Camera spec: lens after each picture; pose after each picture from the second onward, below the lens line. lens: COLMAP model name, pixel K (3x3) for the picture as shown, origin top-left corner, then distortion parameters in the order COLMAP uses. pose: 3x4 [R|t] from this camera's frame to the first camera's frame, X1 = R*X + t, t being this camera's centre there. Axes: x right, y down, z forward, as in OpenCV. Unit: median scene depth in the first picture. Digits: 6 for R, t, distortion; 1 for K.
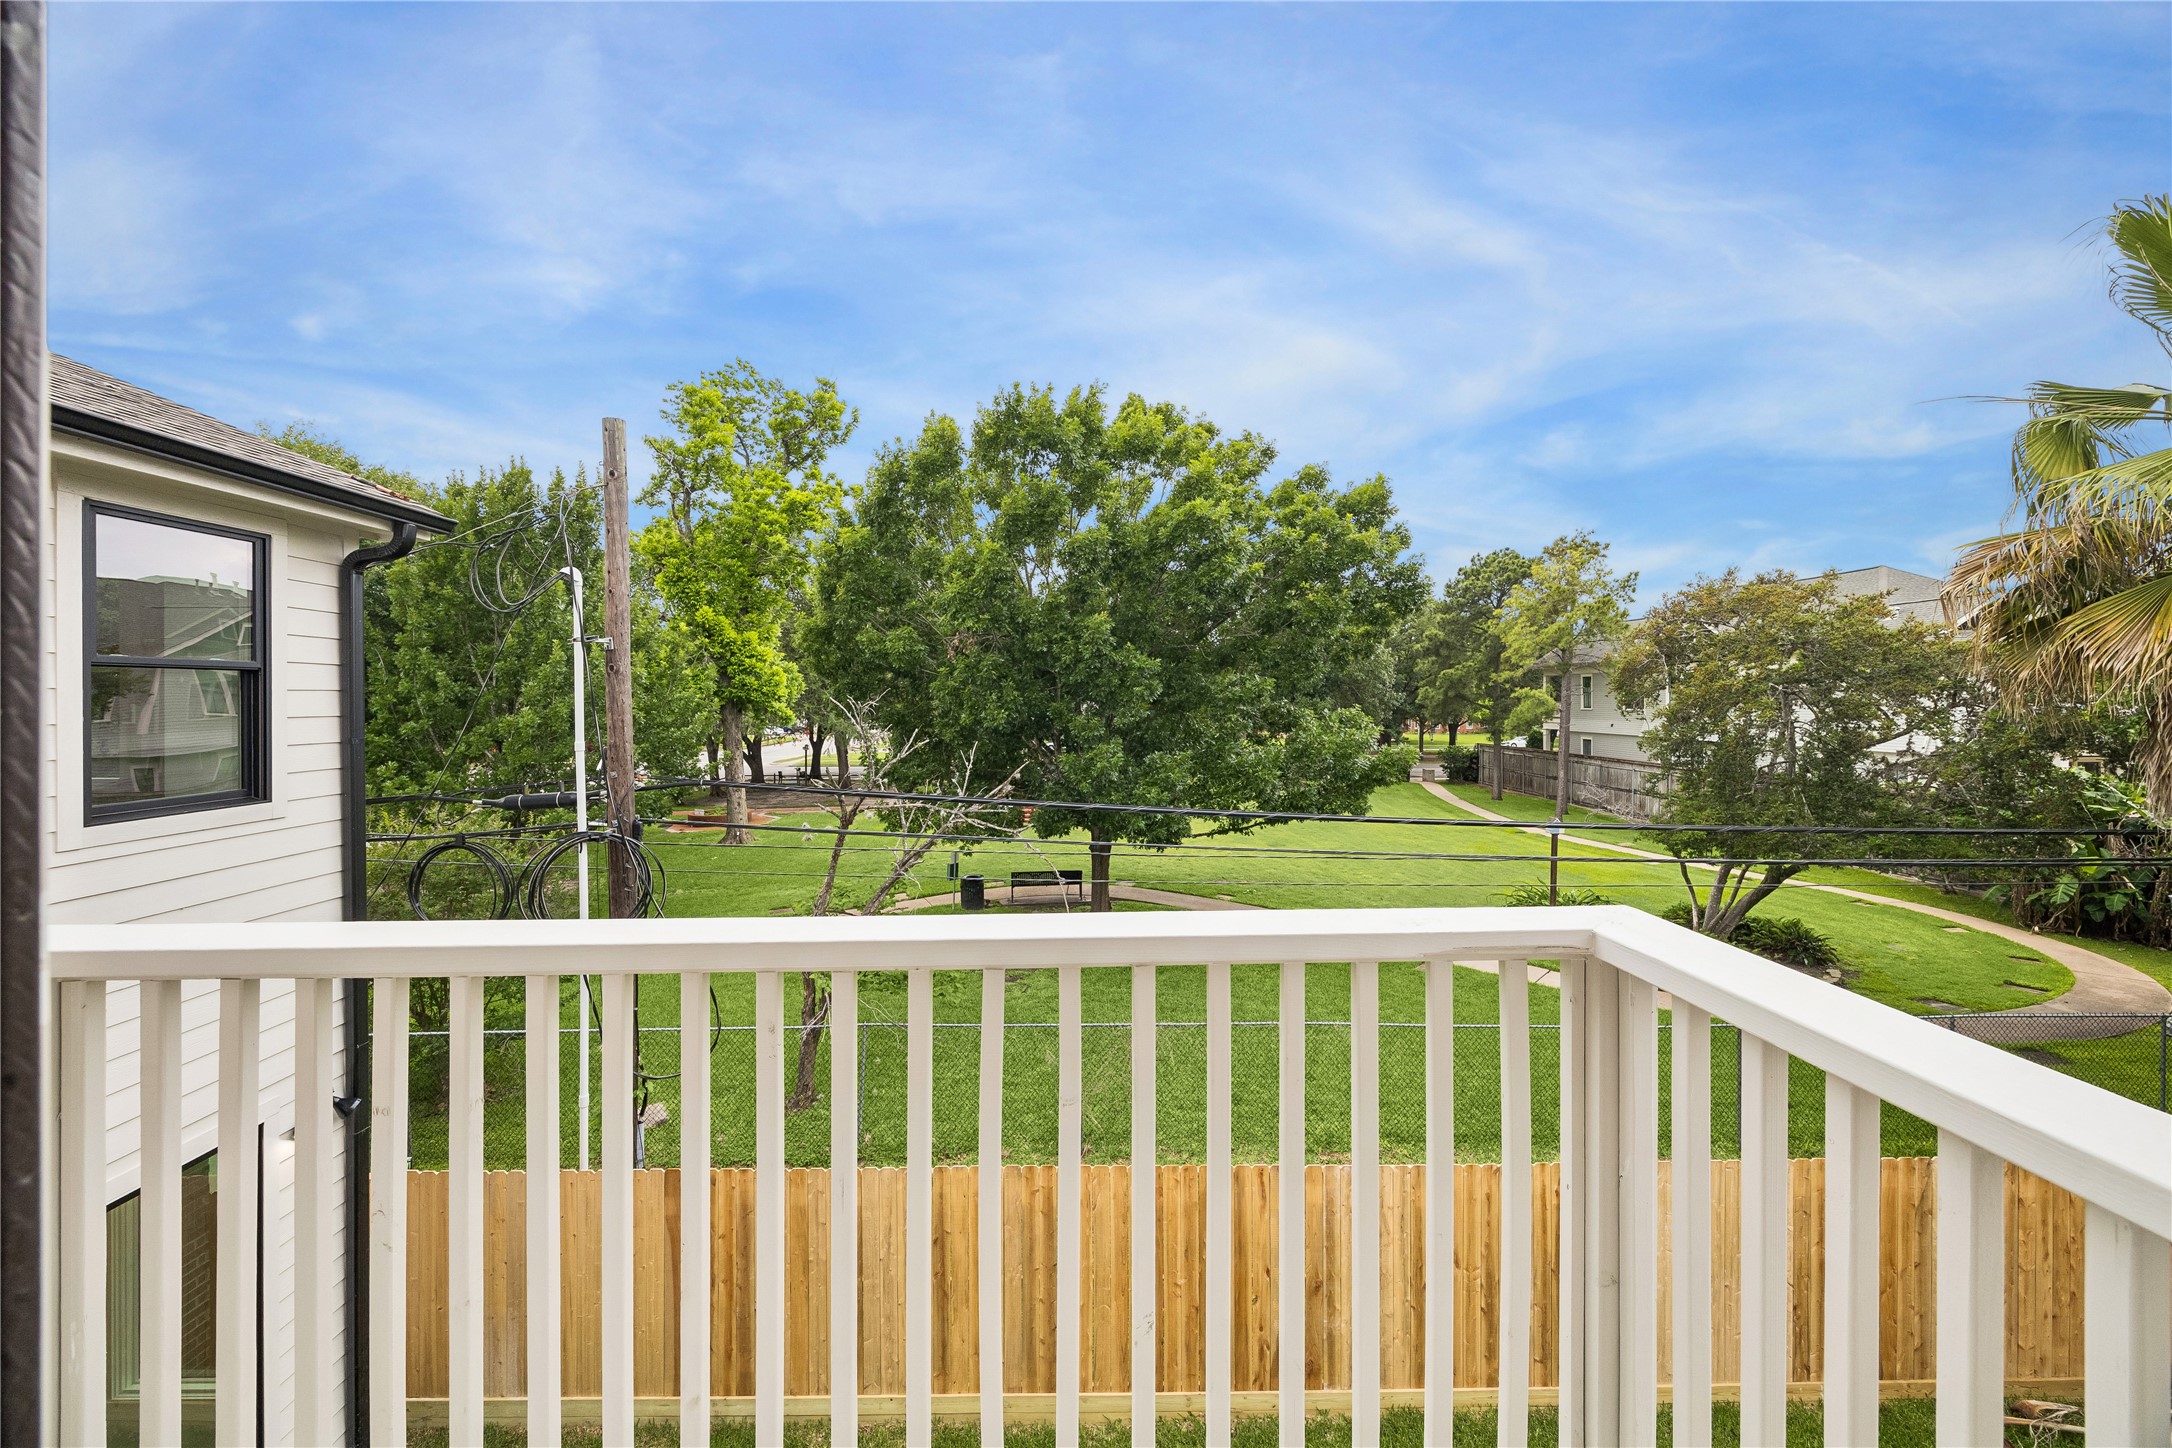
lens RADIAL K [[836.0, 0, 1090.7], [0, 836.0, 708.4], [0, 0, 1]] dist [0.000081, 0.000010]
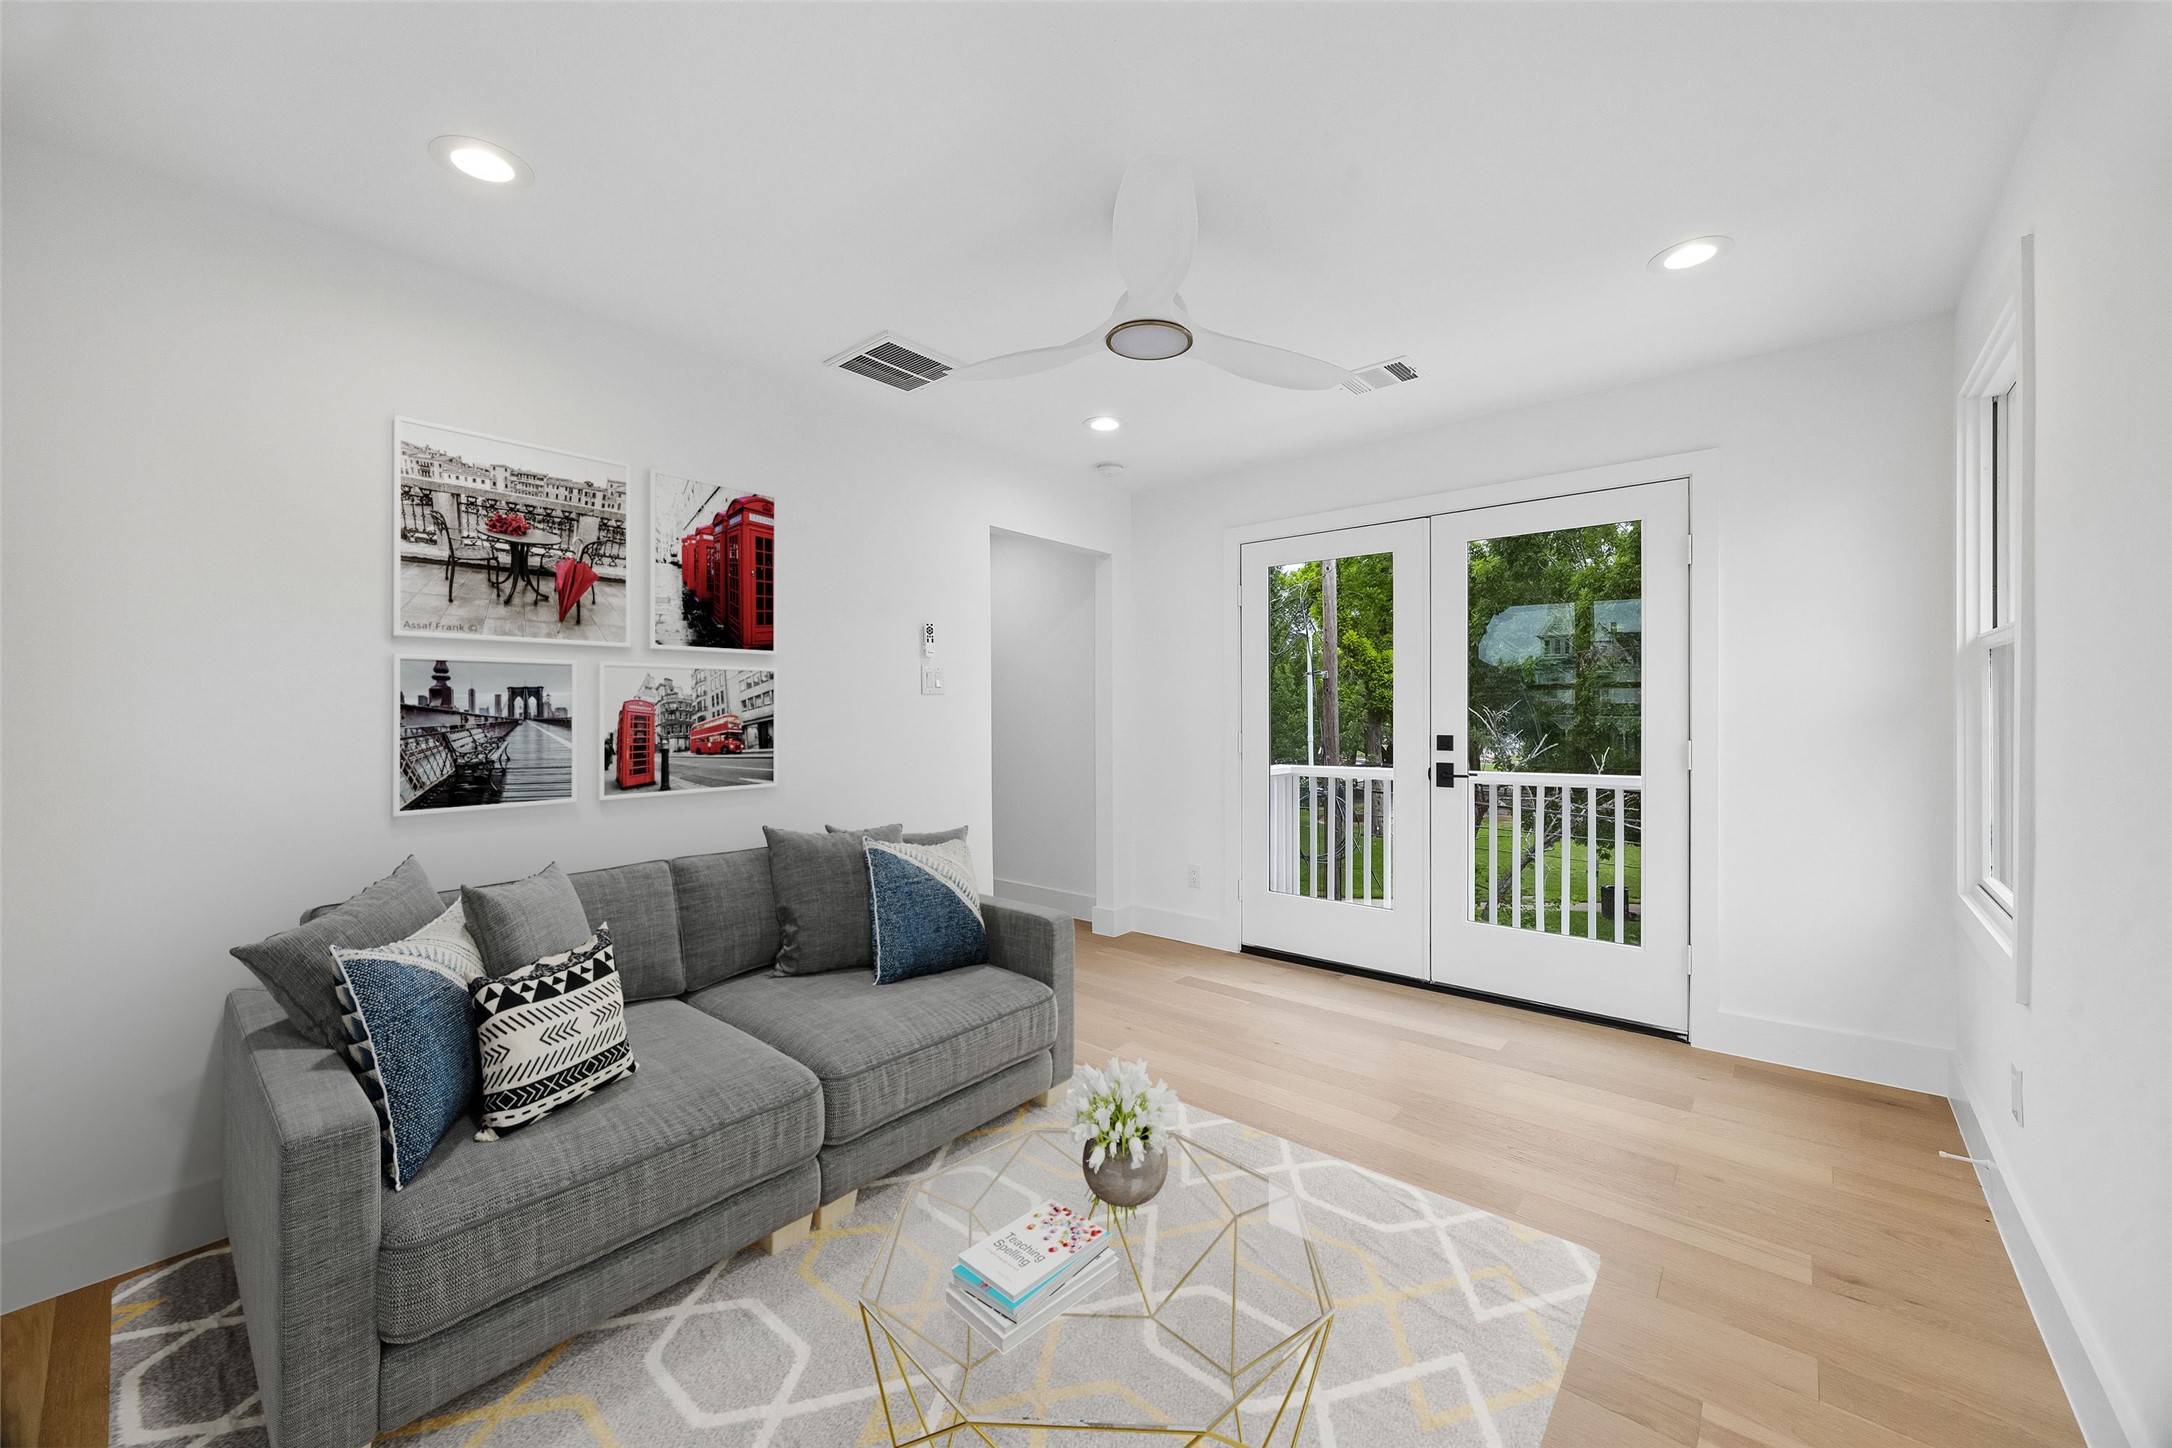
lens RADIAL K [[836.0, 0, 1090.3], [0, 836.0, 718.5], [0, 0, 1]] dist [0.000081, 0.000010]
pose [[0.750498, -0.006214, -0.660844, 0.045741], [0.004532, 0.999981, -0.004256, 0.003690], [0.660858, 0.000199, 0.750511, -0.150858]]
